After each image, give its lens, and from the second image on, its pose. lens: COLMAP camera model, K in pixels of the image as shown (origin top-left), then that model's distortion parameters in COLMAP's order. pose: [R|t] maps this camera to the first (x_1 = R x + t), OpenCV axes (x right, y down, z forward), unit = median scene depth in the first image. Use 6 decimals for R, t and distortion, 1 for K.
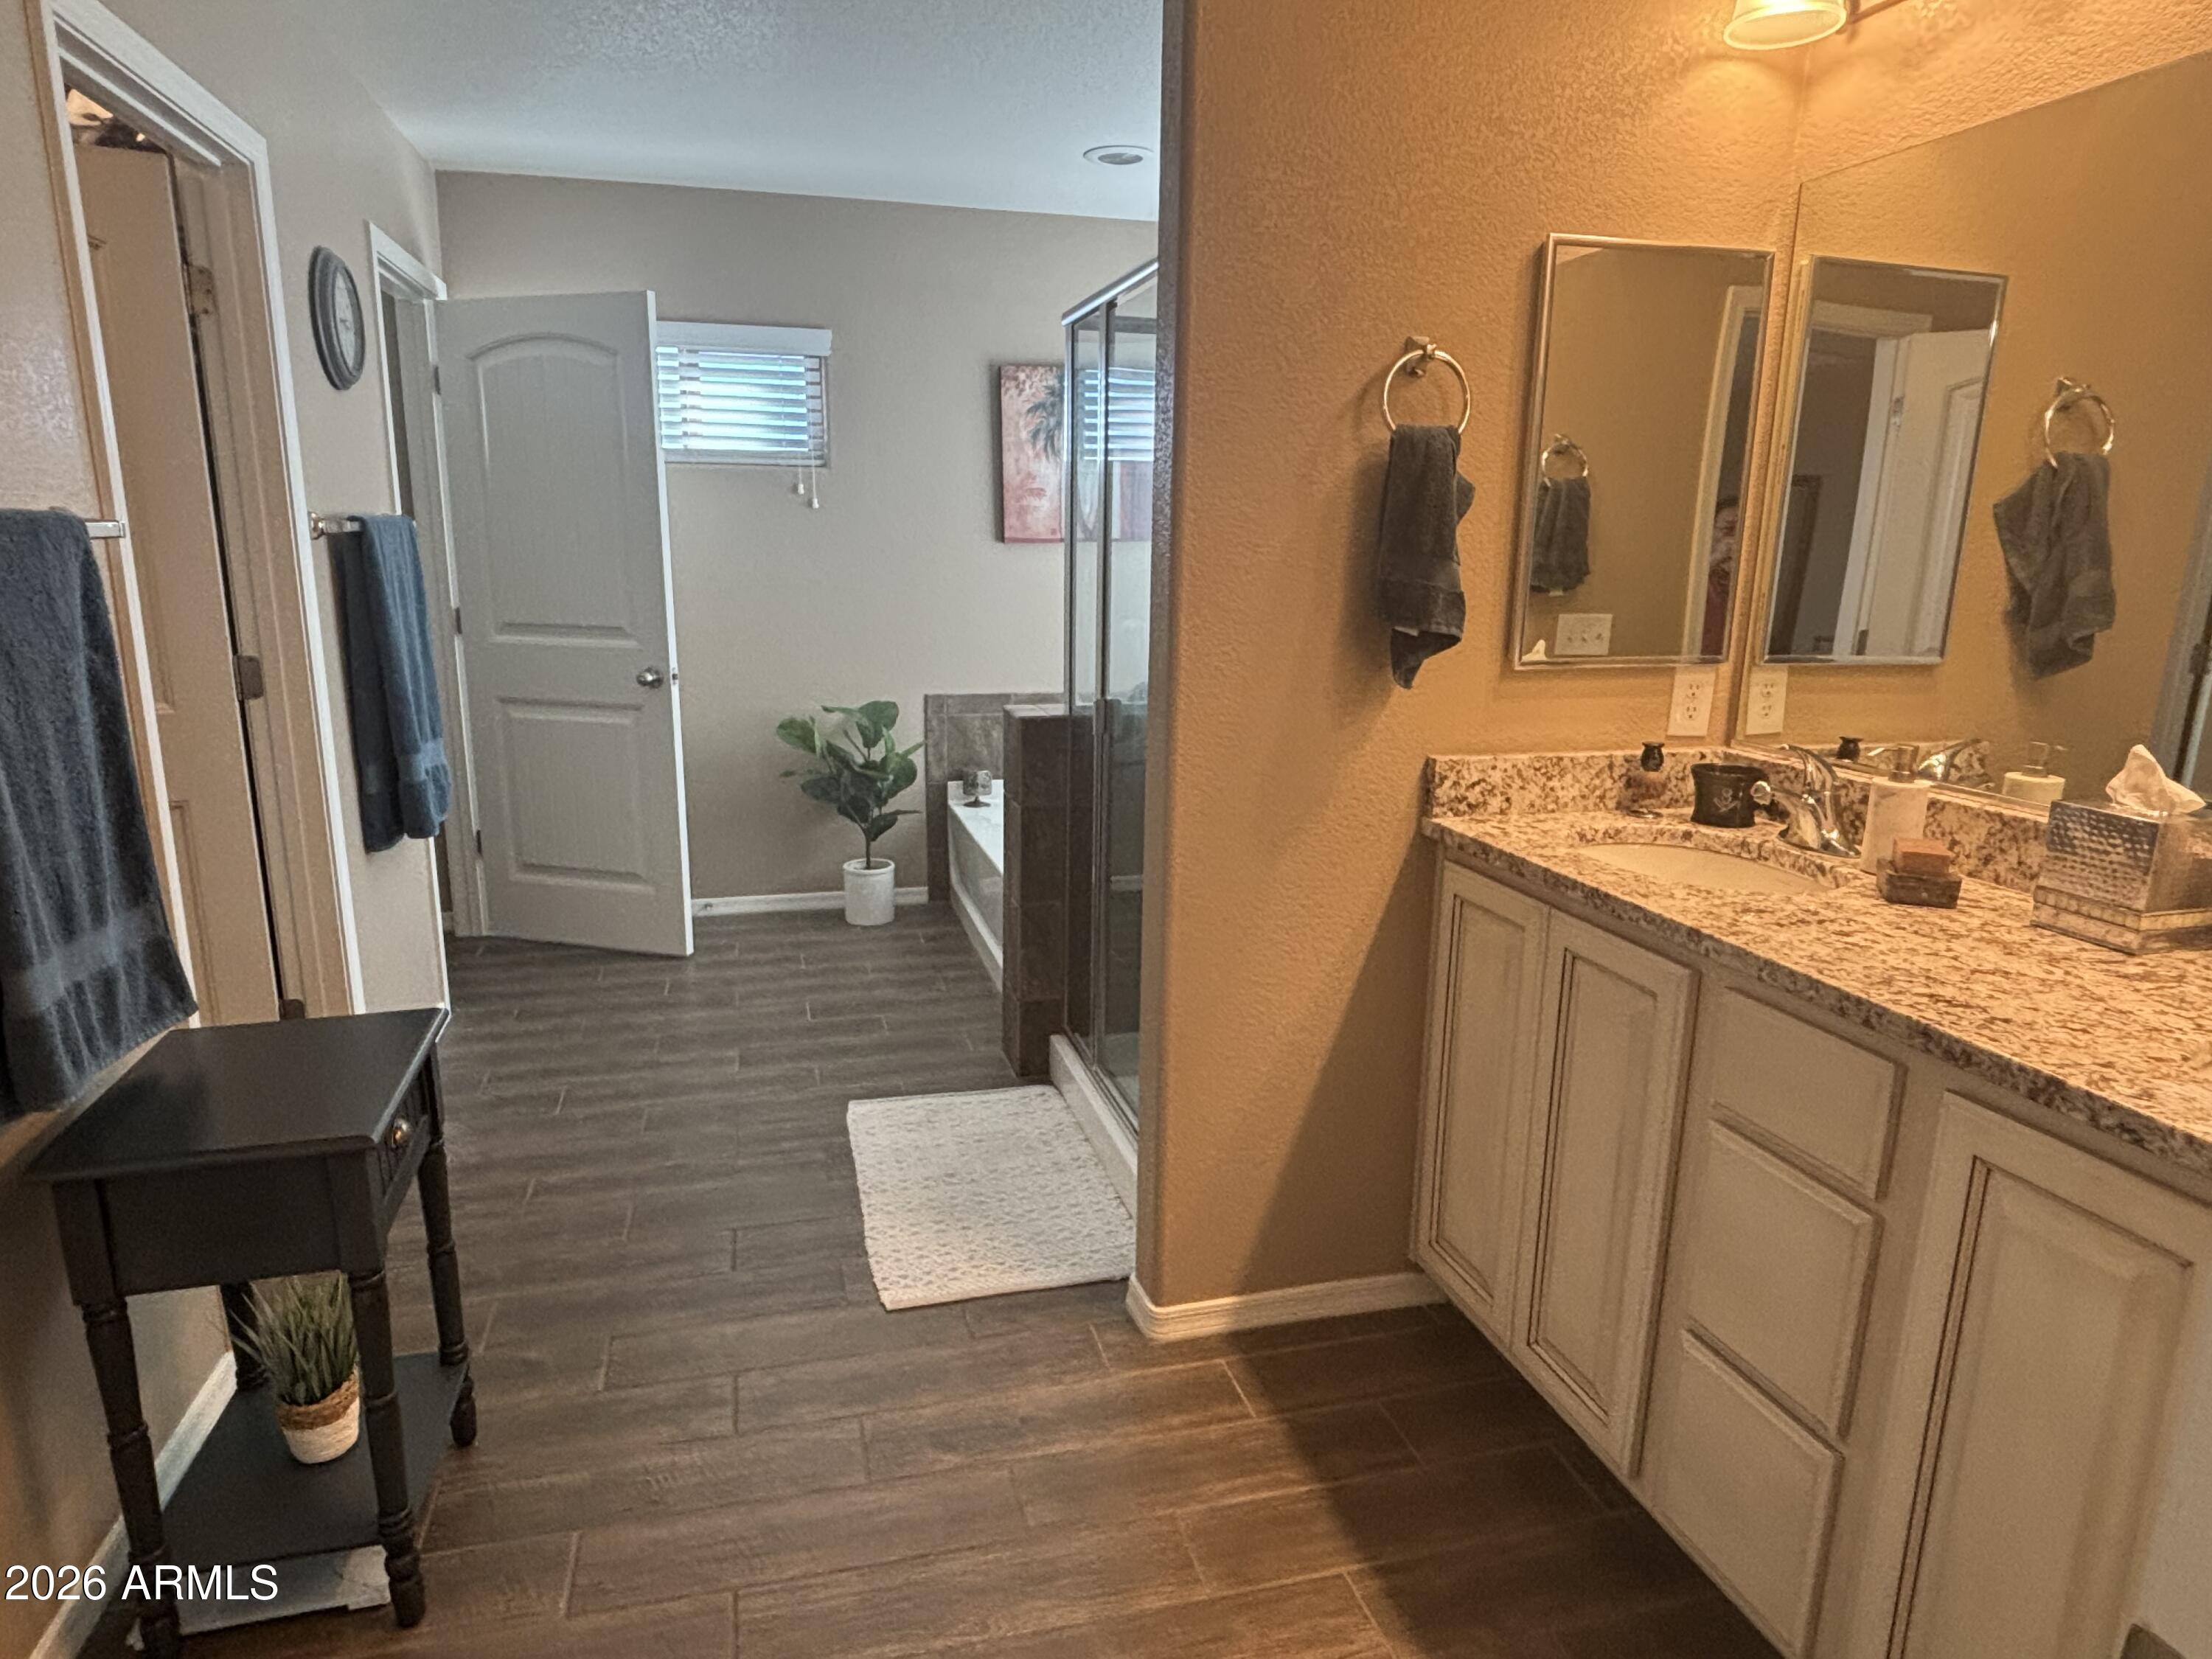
lens RADIAL K [[1294.6, 0, 1106.0], [0, 1294.6, 829.5], [0, 0, 1]] dist [0.007622, -0.001943]
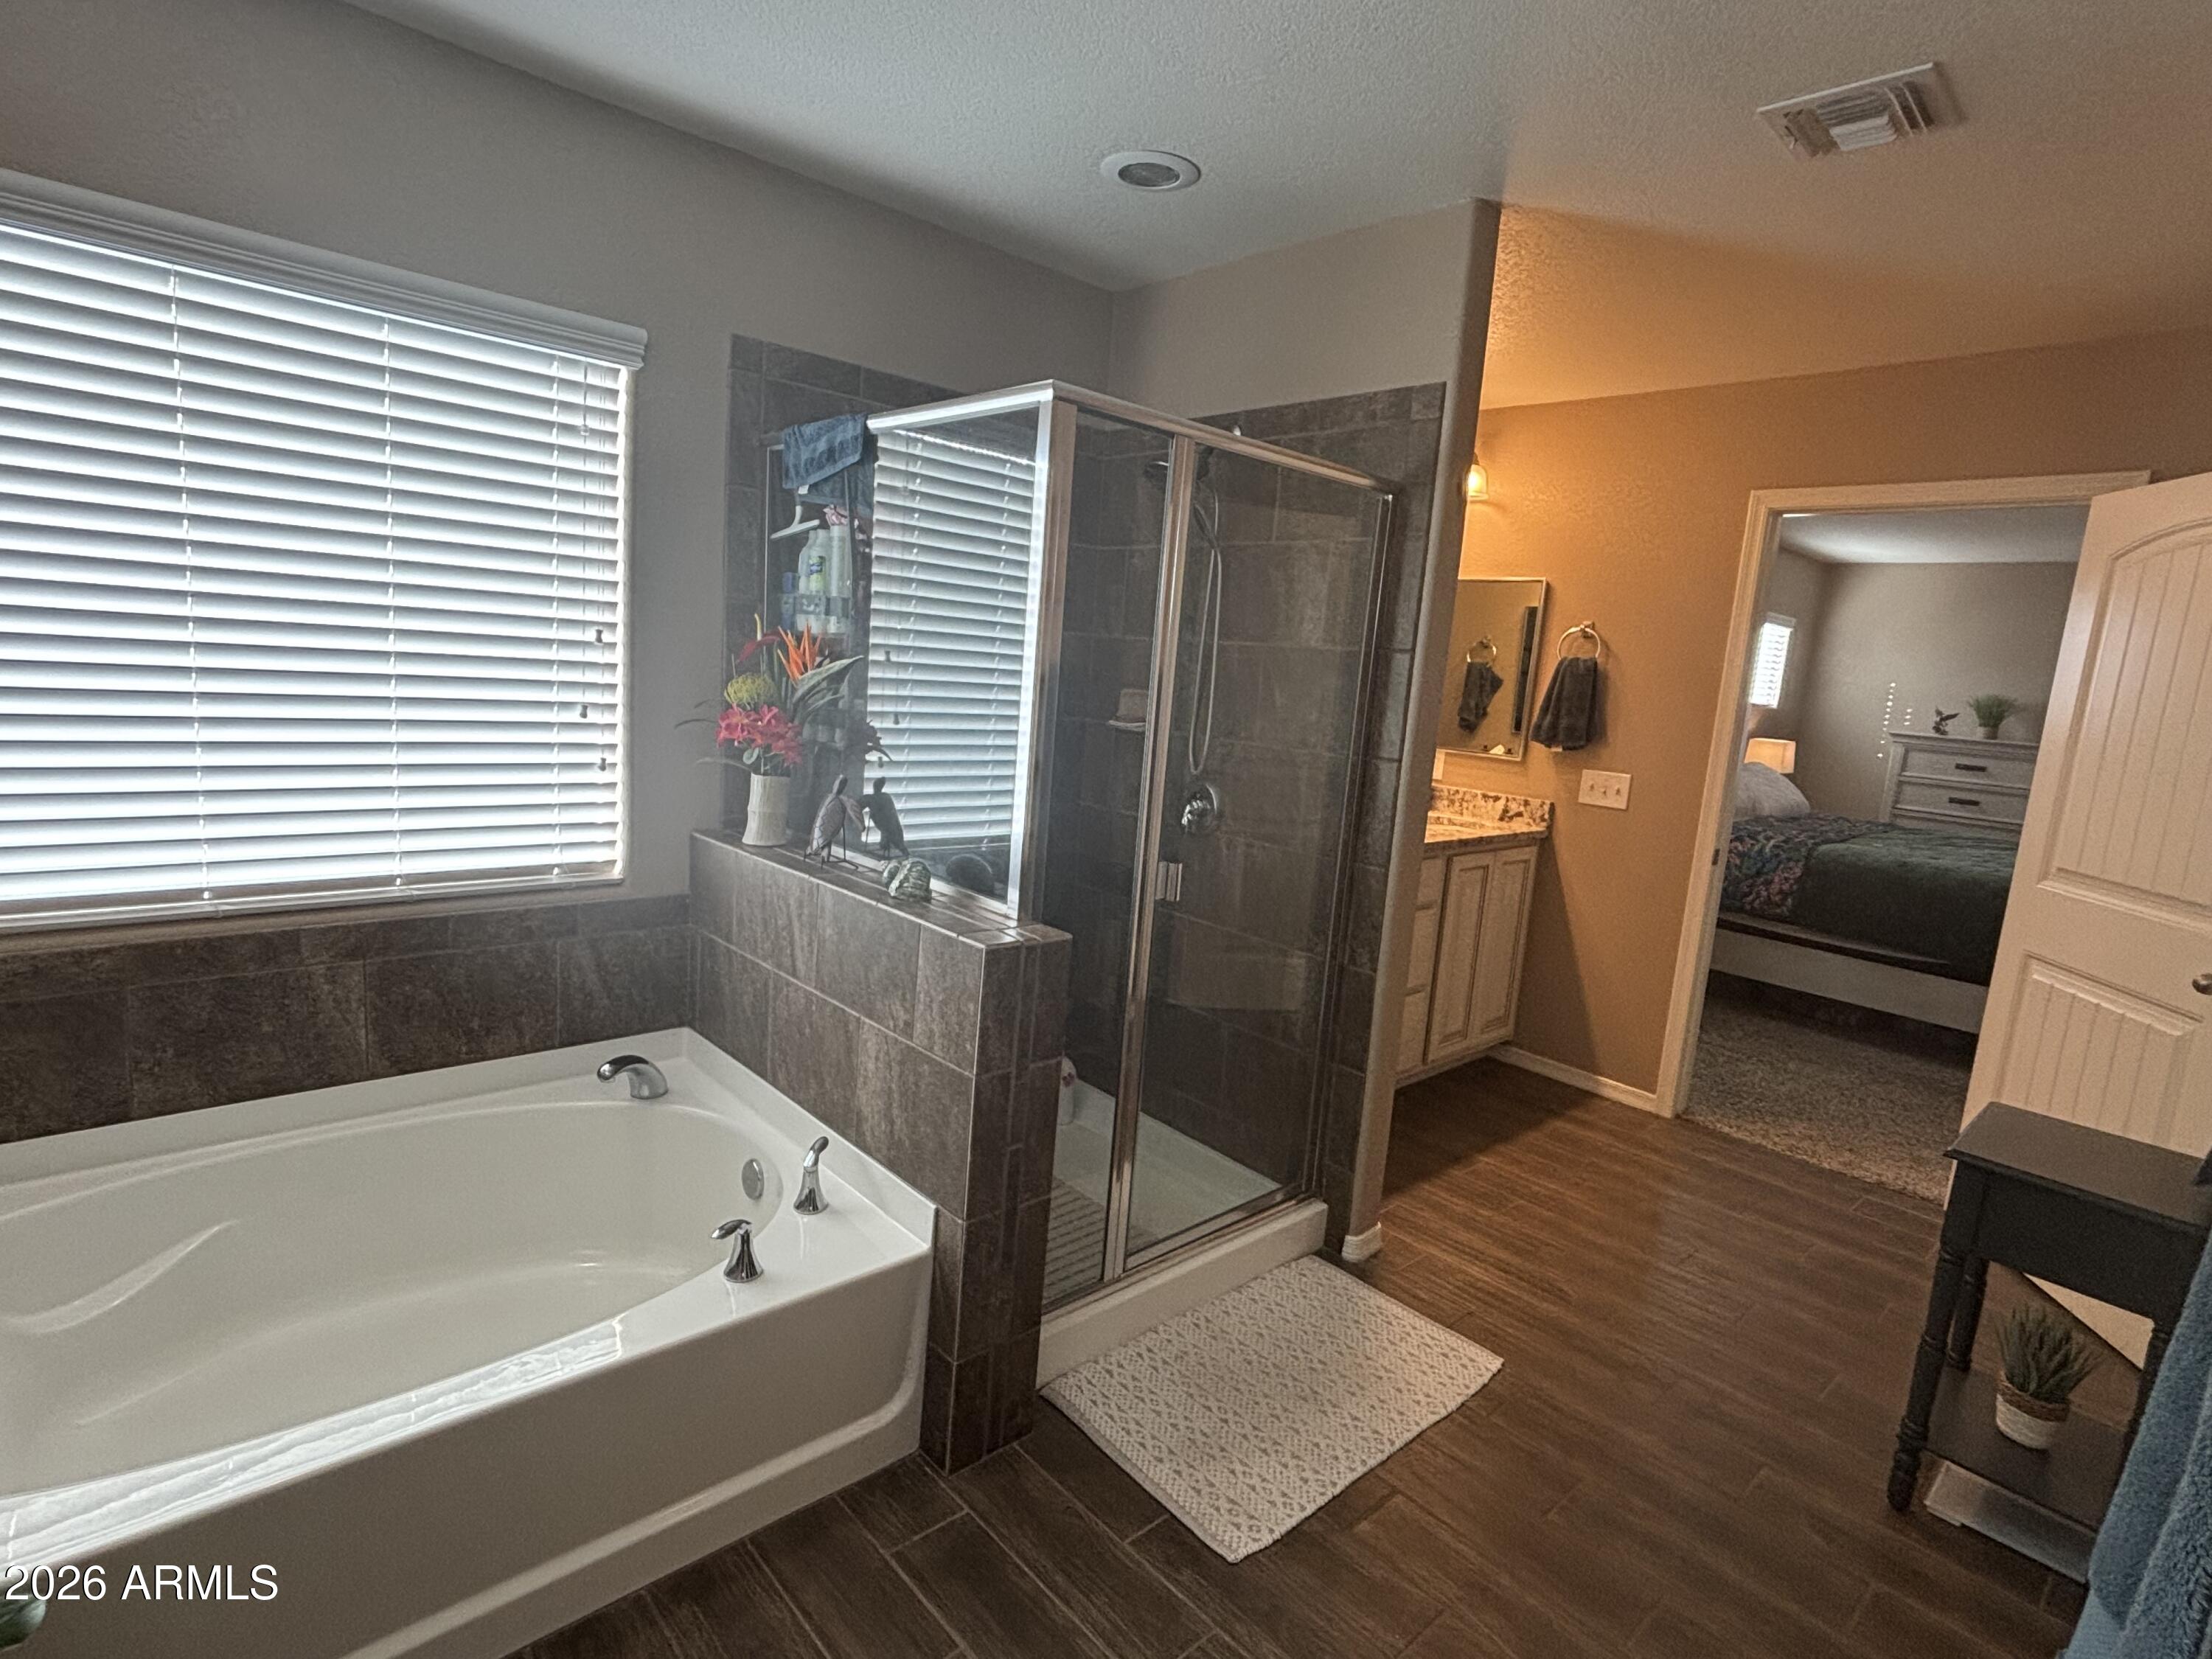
lens RADIAL K [[1118.5, 0, 1089.7], [0, 1118.5, 816.4], [0, 0, 1]] dist [0.024777, -0.027360]
pose [[-0.450466, -0.177644, 0.874942, -0.867899], [0.112932, 0.960795, 0.253219, -0.442170], [-0.885622, 0.212875, -0.412743, 1.771460]]
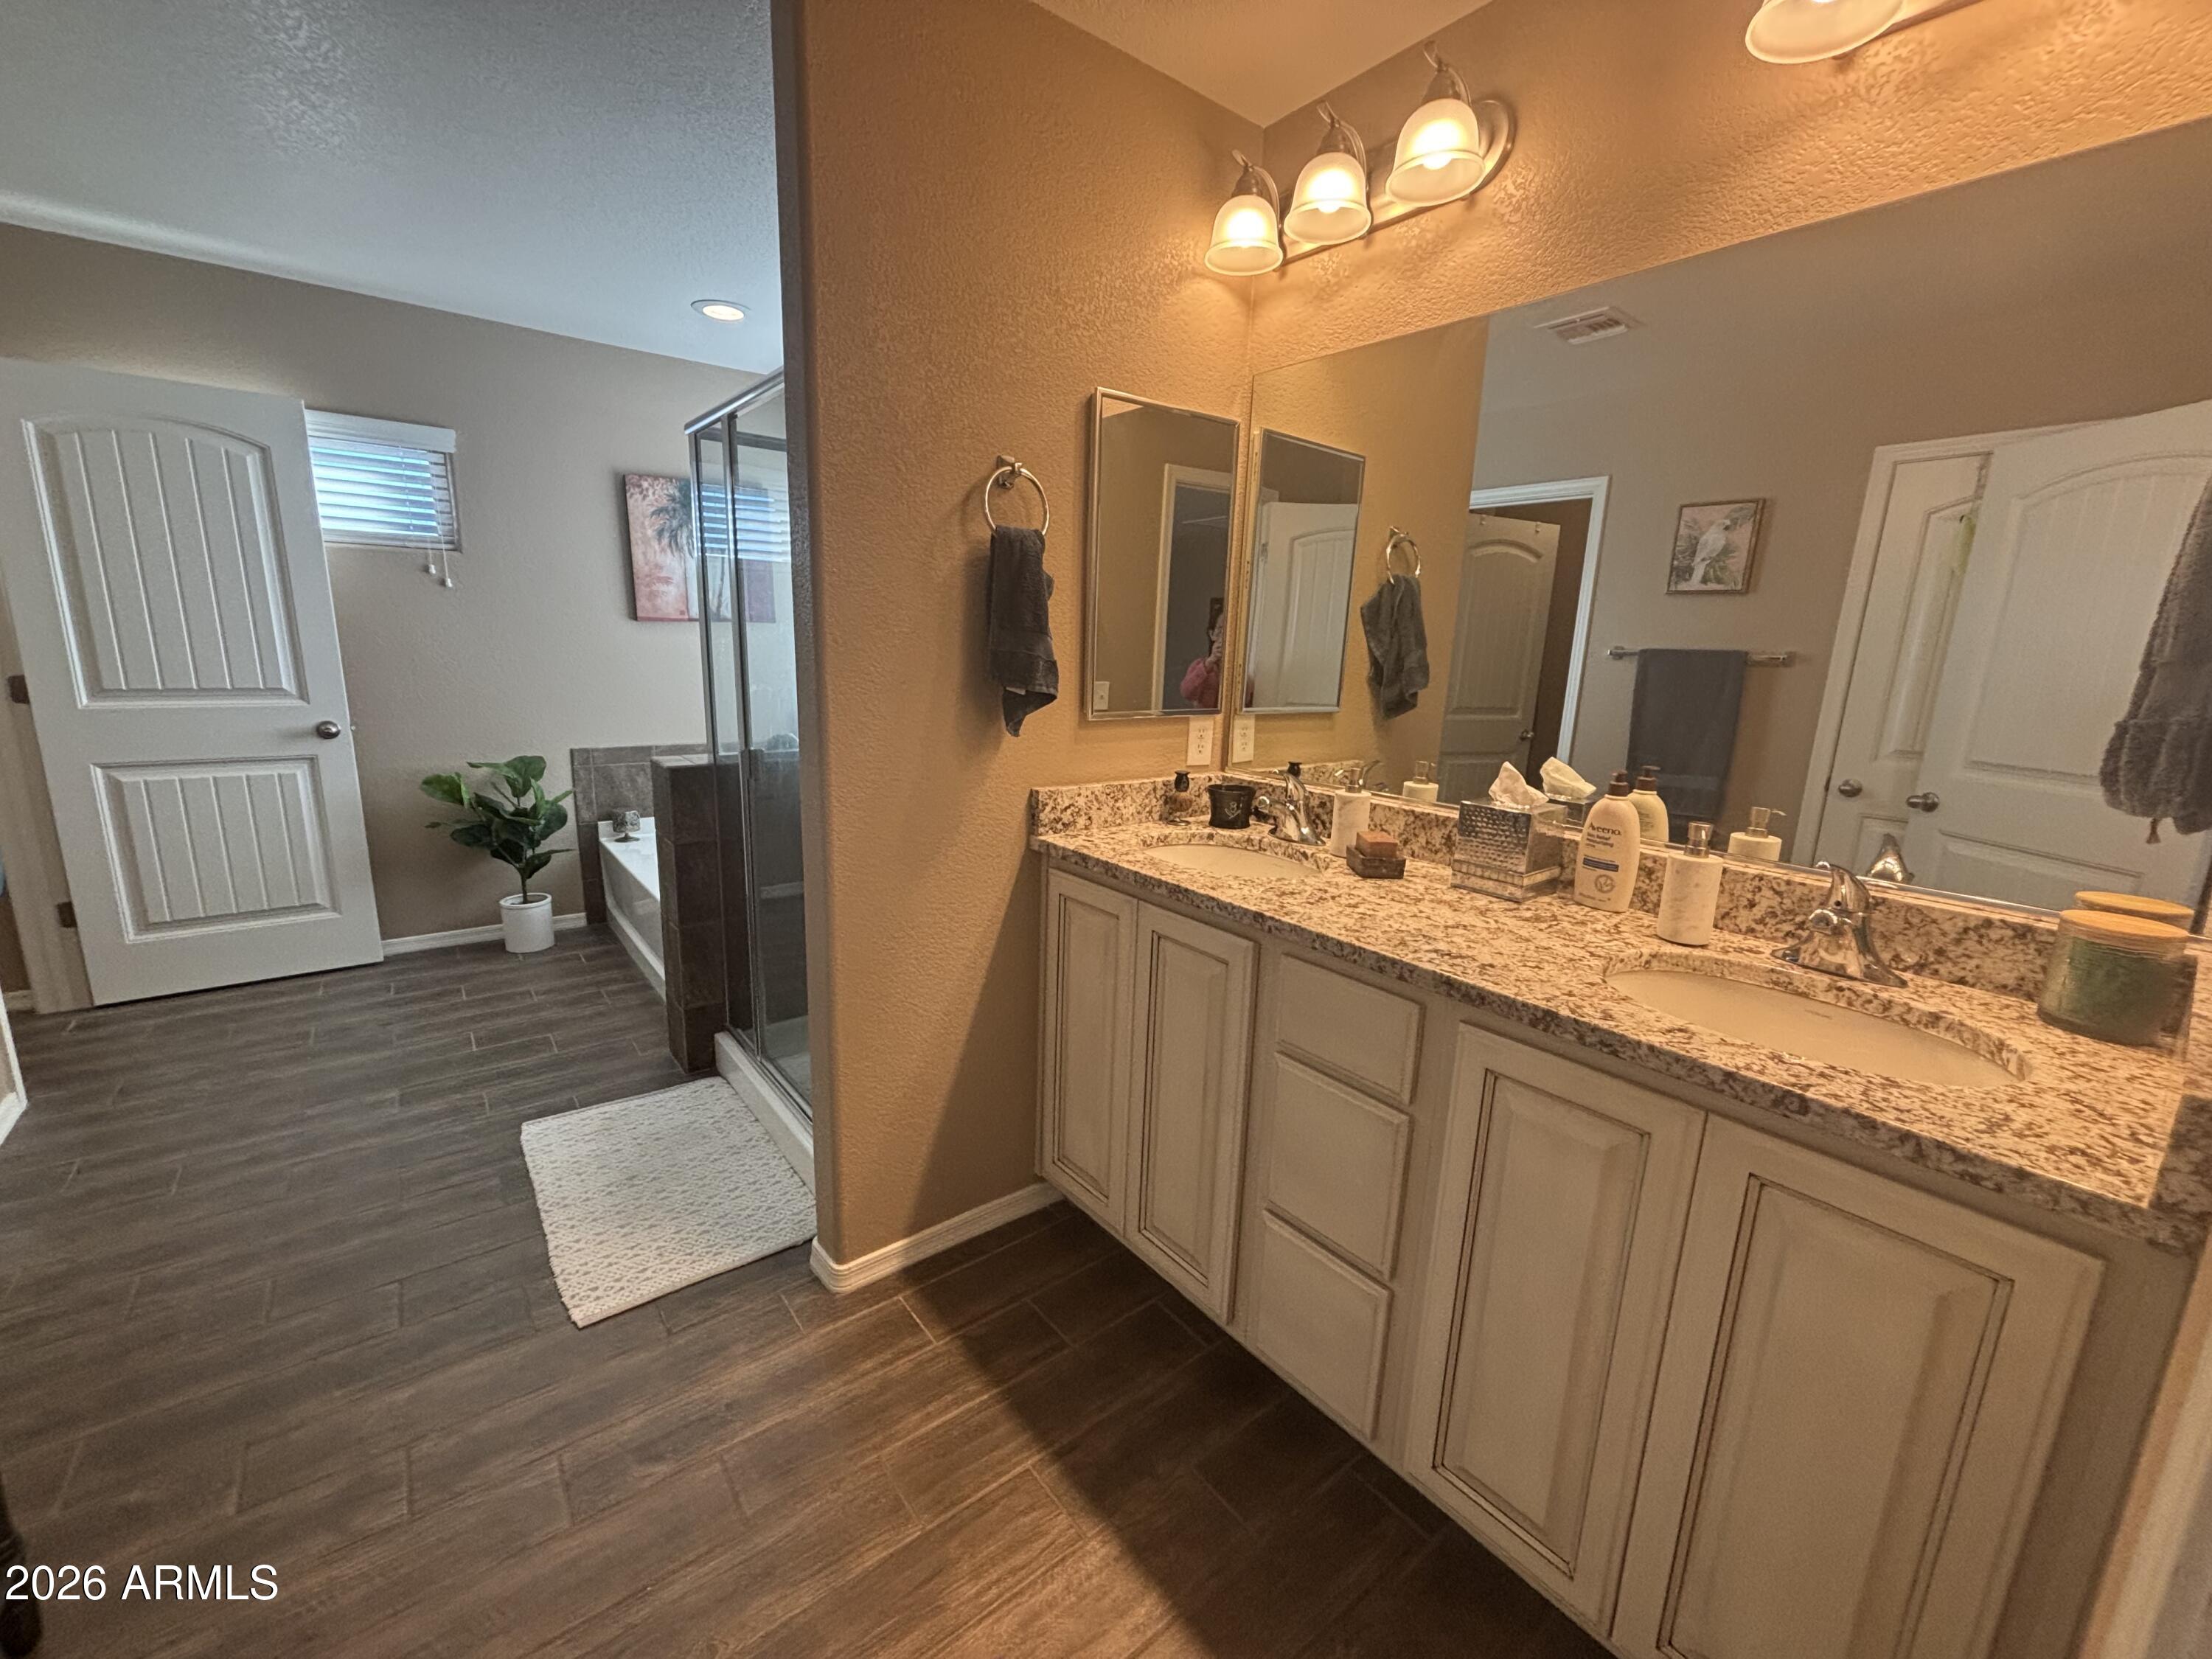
lens RADIAL K [[894.8, 0, 1096.4], [0, 894.8, 831.9], [0, 0, 1]] dist [0.001582, 0.000120]
pose [[0.922891, -0.065696, 0.379415, -0.029782], [0.065687, 0.997756, 0.012984, -0.020838], [-0.379417, 0.012940, 0.925135, 0.157671]]
